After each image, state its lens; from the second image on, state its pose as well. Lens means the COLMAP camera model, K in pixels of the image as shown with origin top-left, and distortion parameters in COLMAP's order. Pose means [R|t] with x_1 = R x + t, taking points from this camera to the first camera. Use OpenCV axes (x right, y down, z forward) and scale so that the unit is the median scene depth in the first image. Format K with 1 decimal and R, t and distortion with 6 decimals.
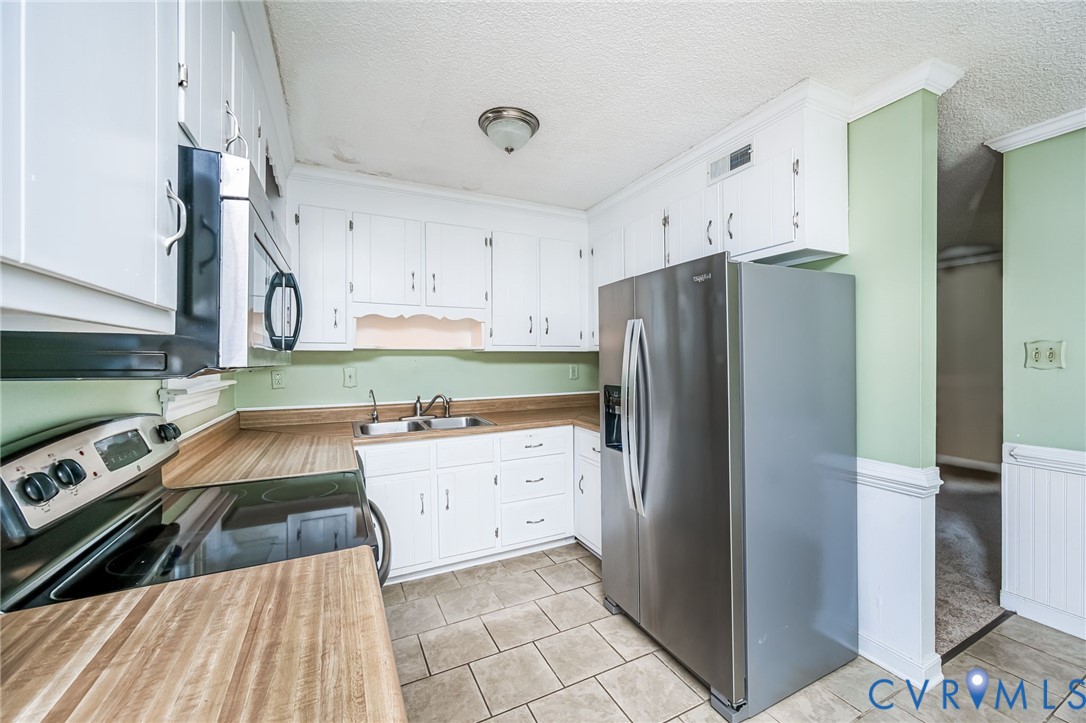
lens RADIAL K [[422.1, 0, 546.4], [0, 422.1, 364.4], [0, 0, 1]] dist [-0.000209, 0.000277]
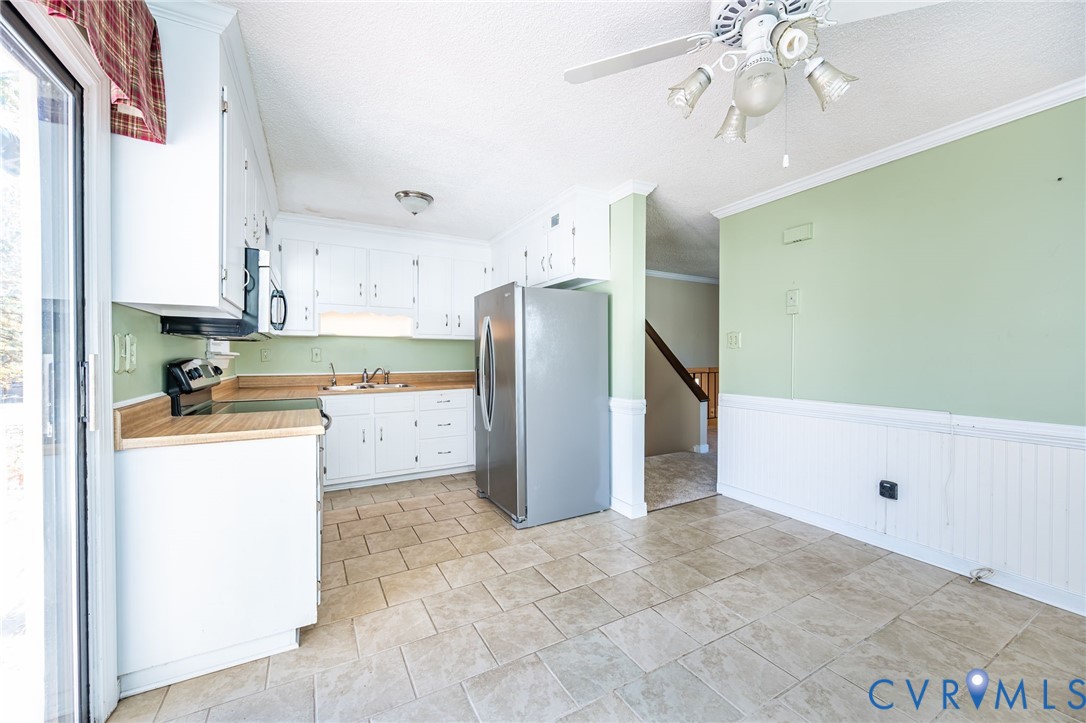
lens RADIAL K [[422.1, 0, 546.6], [0, 422.1, 364.5], [0, 0, 1]] dist [-0.000209, 0.000277]
pose [[0.998708, 0.005954, 0.050474, 0.312400], [-0.006113, 0.999977, 0.003000, 0.067578], [-0.050455, -0.003305, 0.998721, -0.606247]]
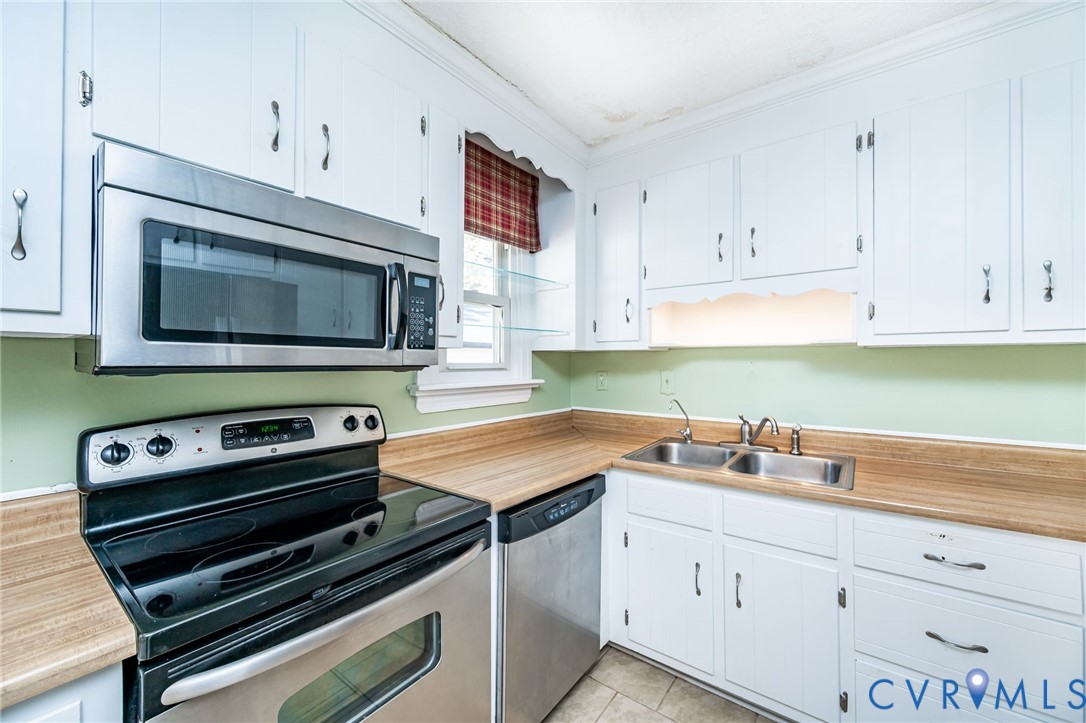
lens RADIAL K [[422.1, 0, 550.8], [0, 422.1, 358.1], [0, 0, 1]] dist [-0.000209, 0.000277]
pose [[0.454726, -0.002102, -0.890629, 0.205135], [-0.015365, 0.999830, -0.010205, -0.005123], [0.890499, 0.018324, 0.454617, 0.532441]]
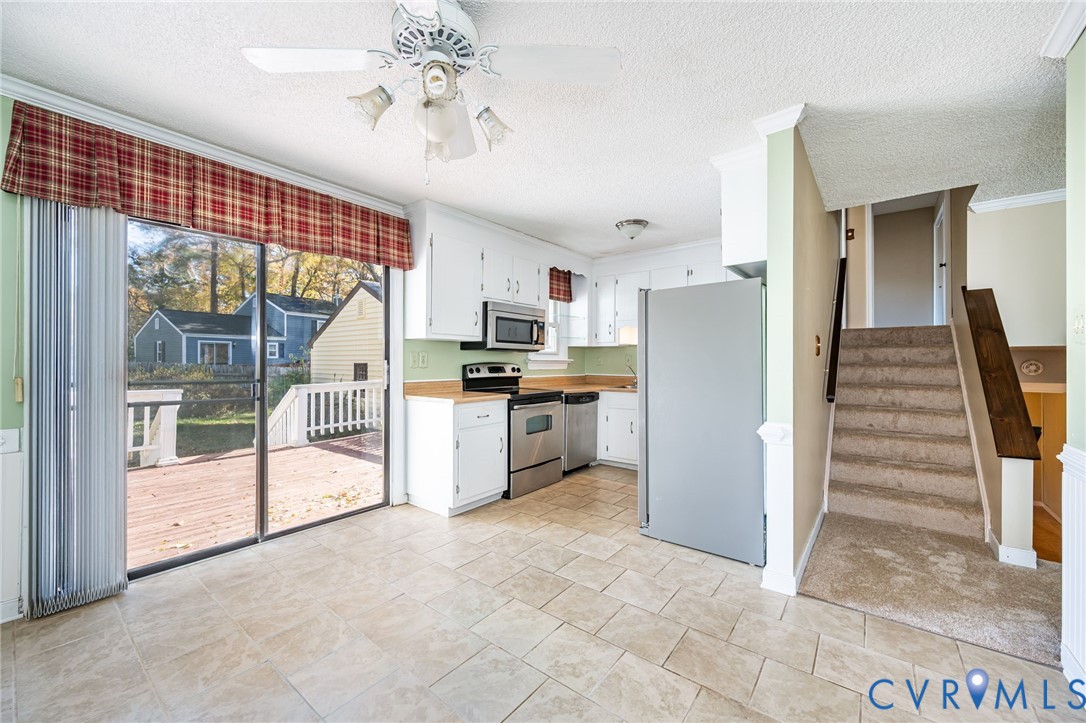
lens RADIAL K [[422.1, 0, 547.3], [0, 422.1, 360.2], [0, 0, 1]] dist [-0.000209, 0.000277]
pose [[0.430852, 0.003943, -0.902414, 1.320054], [-0.019209, 0.999804, -0.004803, 0.056412], [0.902218, 0.019404, 0.430844, -0.146501]]
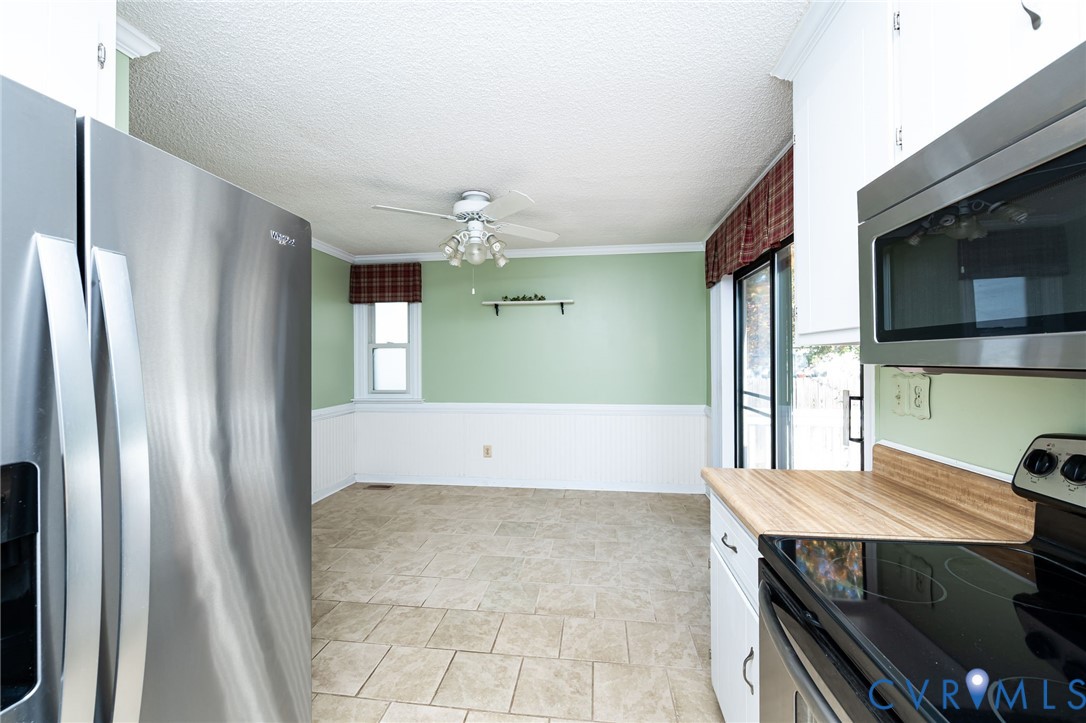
lens RADIAL K [[422.1, 0, 548.8], [0, 422.1, 361.1], [0, 0, 1]] dist [-0.000209, 0.000277]
pose [[-0.834881, 0.009459, 0.550348, -0.231114], [0.017790, 0.999794, 0.009805, -0.010537], [-0.550142, 0.017977, -0.834877, 0.915250]]
